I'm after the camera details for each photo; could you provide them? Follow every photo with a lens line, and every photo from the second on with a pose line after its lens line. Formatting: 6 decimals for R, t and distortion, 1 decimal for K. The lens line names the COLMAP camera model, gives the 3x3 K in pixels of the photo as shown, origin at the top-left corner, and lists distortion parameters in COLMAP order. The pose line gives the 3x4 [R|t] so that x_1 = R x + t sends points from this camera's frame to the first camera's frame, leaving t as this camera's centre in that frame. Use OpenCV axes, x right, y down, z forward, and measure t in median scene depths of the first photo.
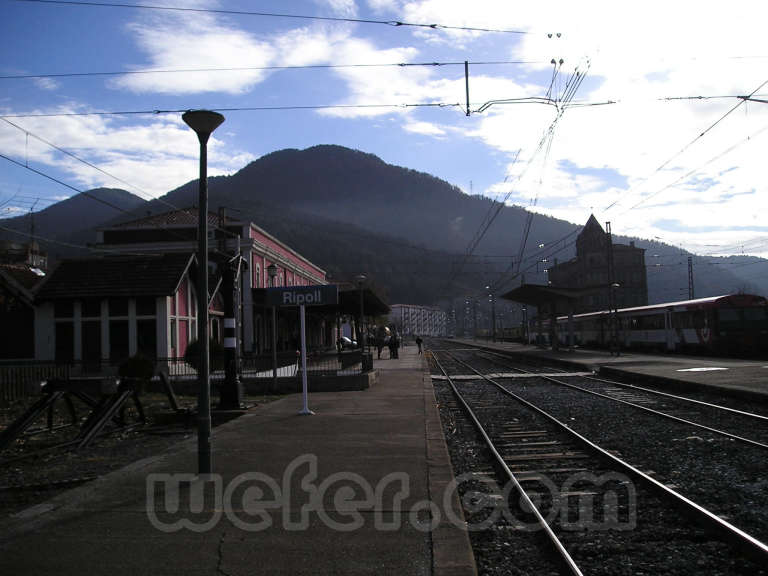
lens RADIAL K [[840.7, 0, 384.0], [0, 840.7, 288.0], [0, 0, 1]] dist [-0.191873, 0.302457]
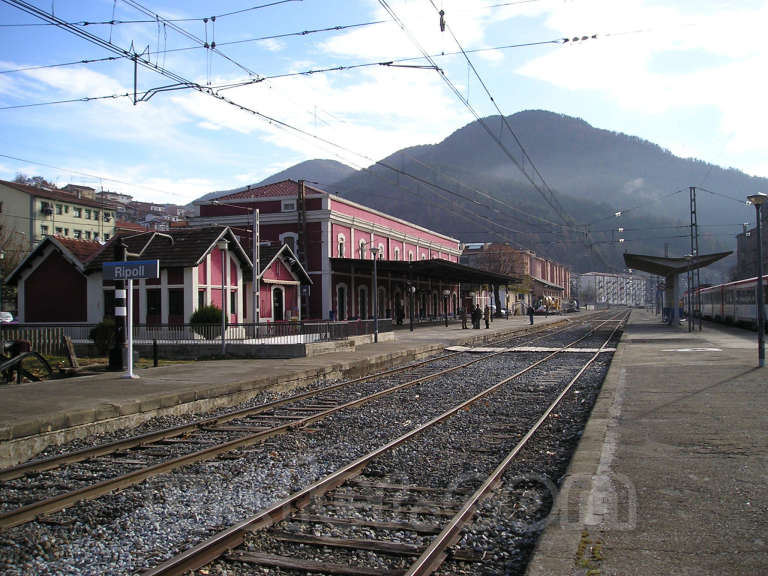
lens RADIAL K [[840.7, 0, 384.0], [0, 840.7, 288.0], [0, 0, 1]] dist [-0.191873, 0.302457]
pose [[0.956796, 0.011200, -0.290544, 0.200848], [0.000485, 0.999195, 0.040115, -0.004152], [0.290759, -0.038523, 0.956020, 0.021589]]
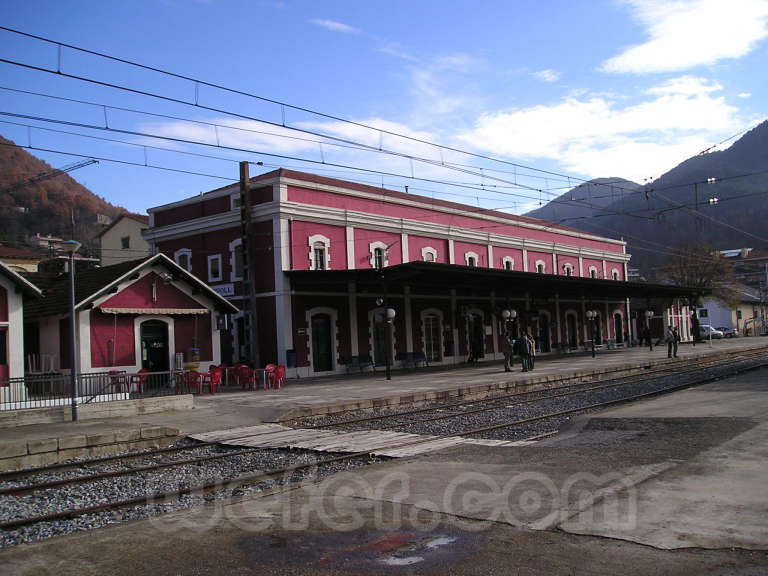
lens RADIAL K [[840.7, 0, 384.0], [0, 840.7, 288.0], [0, 0, 1]] dist [-0.191873, 0.302457]
pose [[0.798698, -0.046101, -0.599963, 0.314968], [0.057180, 0.998364, -0.000593, 0.018104], [0.599009, -0.033832, 0.800028, 0.467105]]
